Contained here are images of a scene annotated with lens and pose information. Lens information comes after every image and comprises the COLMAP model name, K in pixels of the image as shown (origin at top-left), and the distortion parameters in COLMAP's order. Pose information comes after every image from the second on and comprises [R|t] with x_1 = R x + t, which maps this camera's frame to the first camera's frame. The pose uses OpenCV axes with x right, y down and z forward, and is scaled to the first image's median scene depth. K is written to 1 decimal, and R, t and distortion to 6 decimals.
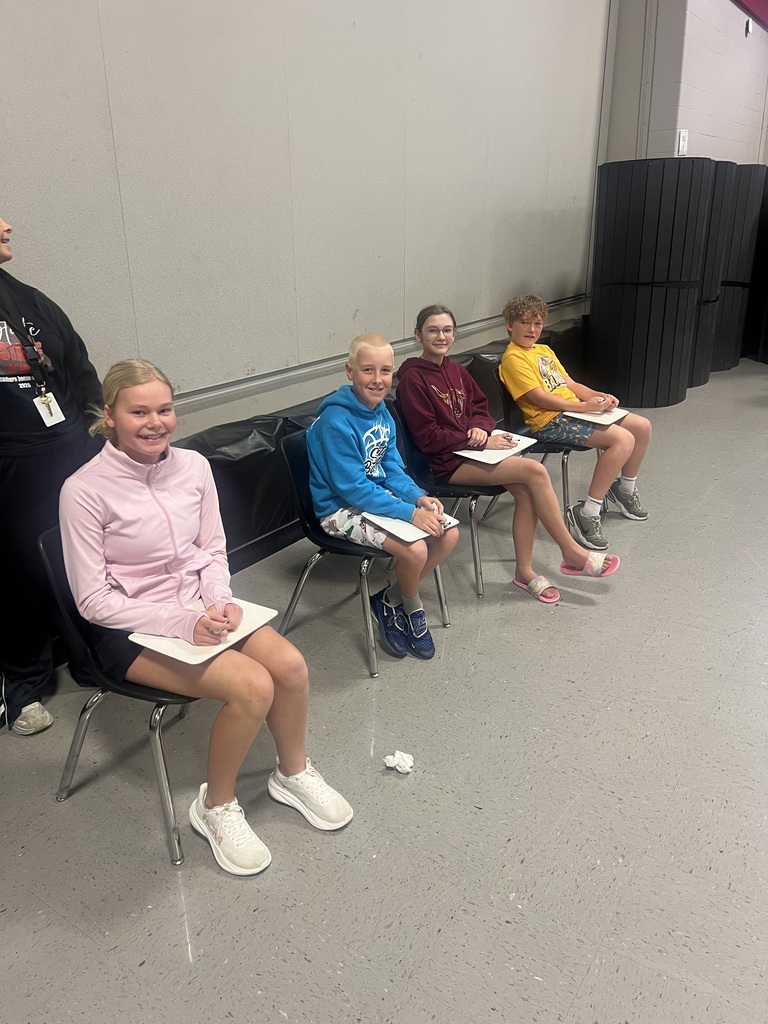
lens RADIAL K [[774.8, 0, 388.4], [0, 774.8, 508.1], [0, 0, 1]] dist [-0.001901, -0.009287]
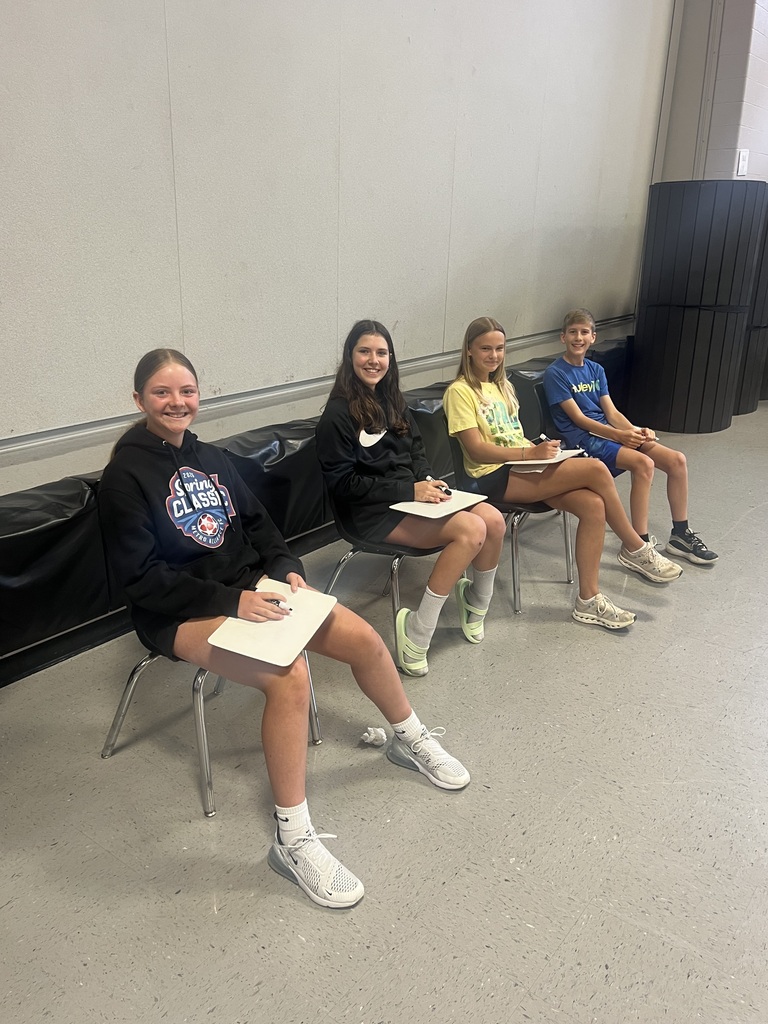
lens RADIAL K [[805.9, 0, 380.4], [0, 805.9, 516.1], [0, 0, 1]] dist [-0.003806, -0.000759]
pose [[0.997500, 0.051267, -0.048626, 0.002625], [-0.051926, 0.998574, -0.012390, 0.025188], [0.047921, 0.014884, 0.998740, -0.101183]]
